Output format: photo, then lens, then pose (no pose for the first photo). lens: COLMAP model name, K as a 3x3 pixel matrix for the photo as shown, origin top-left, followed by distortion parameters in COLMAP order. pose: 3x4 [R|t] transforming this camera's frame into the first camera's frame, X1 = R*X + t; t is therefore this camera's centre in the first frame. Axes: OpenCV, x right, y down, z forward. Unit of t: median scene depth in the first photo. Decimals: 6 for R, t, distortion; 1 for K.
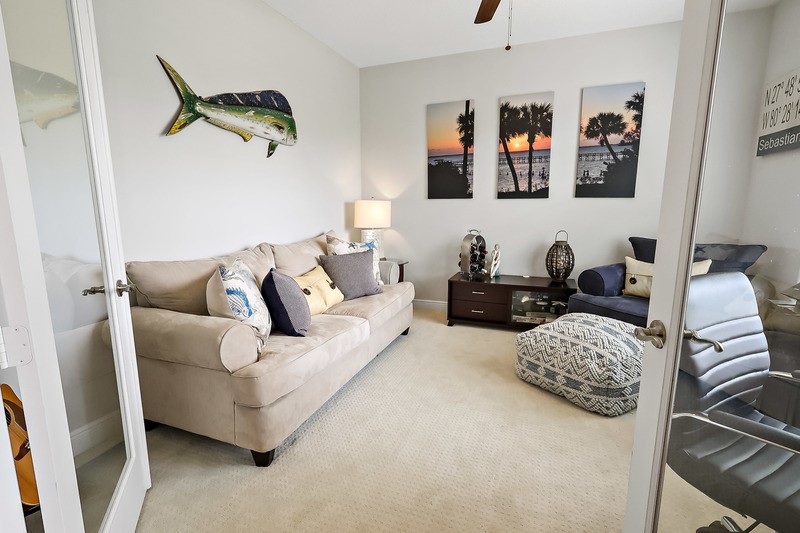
lens RADIAL K [[370.5, 0, 403.6], [0, 370.5, 266.4], [0, 0, 1]] dist [-0.003494, 0.001844]
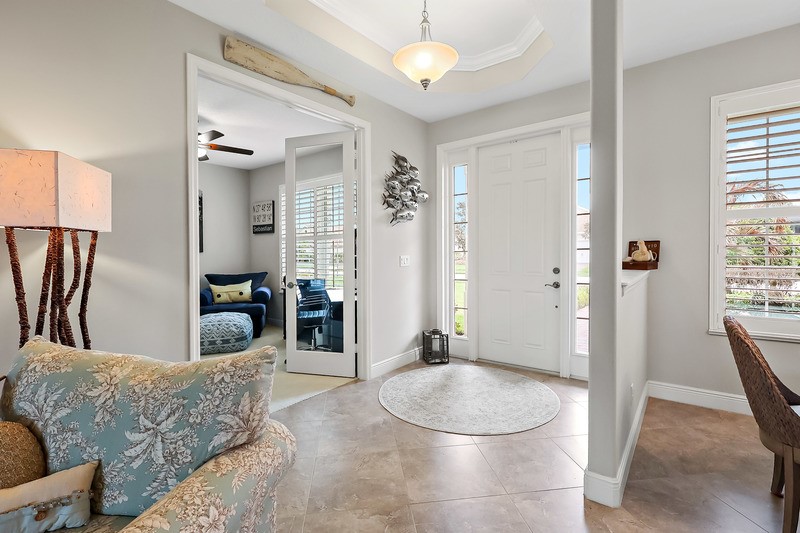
lens RADIAL K [[370.5, 0, 403.5], [0, 370.5, 257.3], [0, 0, 1]] dist [-0.003494, 0.001844]
pose [[0.265202, -0.004728, 0.964181, -0.839725], [0.168064, 0.984907, -0.041397, 0.074367], [-0.949433, 0.173023, 0.261994, -0.362926]]
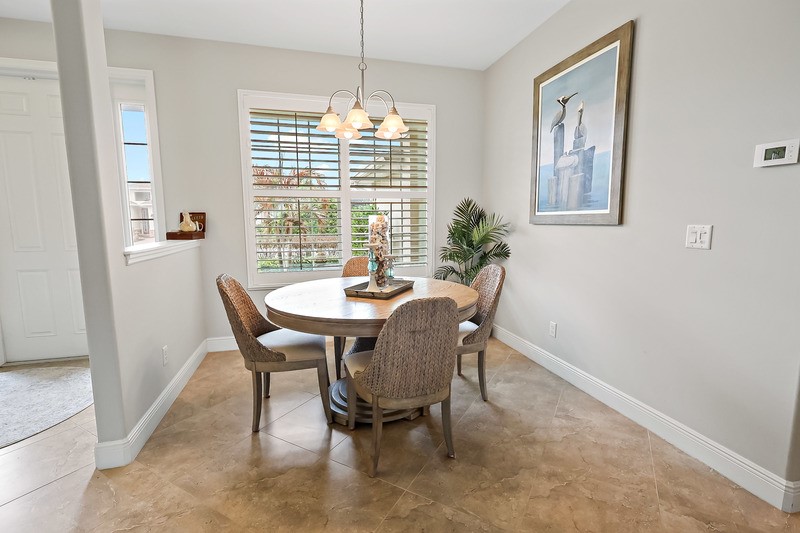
lens RADIAL K [[370.5, 0, 400.0], [0, 370.5, 269.3], [0, 0, 1]] dist [-0.003494, 0.001844]
pose [[-0.606040, -0.087987, 0.790553, -0.921131], [0.141863, 0.965973, 0.216264, 0.107888], [-0.782681, 0.243215, -0.572937, -0.527903]]
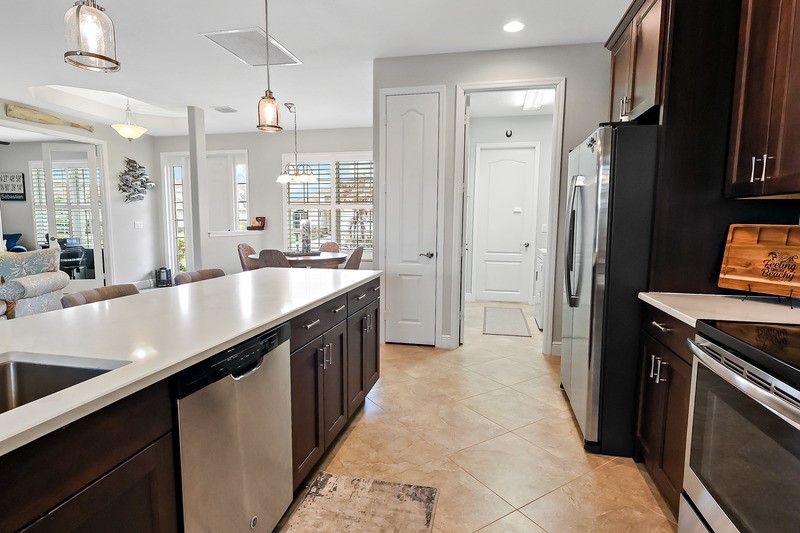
lens RADIAL K [[442.0, 0, 408.7], [0, 442.0, 277.0], [0, 0, 1]] dist [0.005782, -0.000018]
pose [[-0.153371, -0.109075, 0.982130, -2.251859], [0.155565, 0.978831, 0.133002, 0.218992], [-0.975847, 0.173184, -0.133157, -1.095790]]
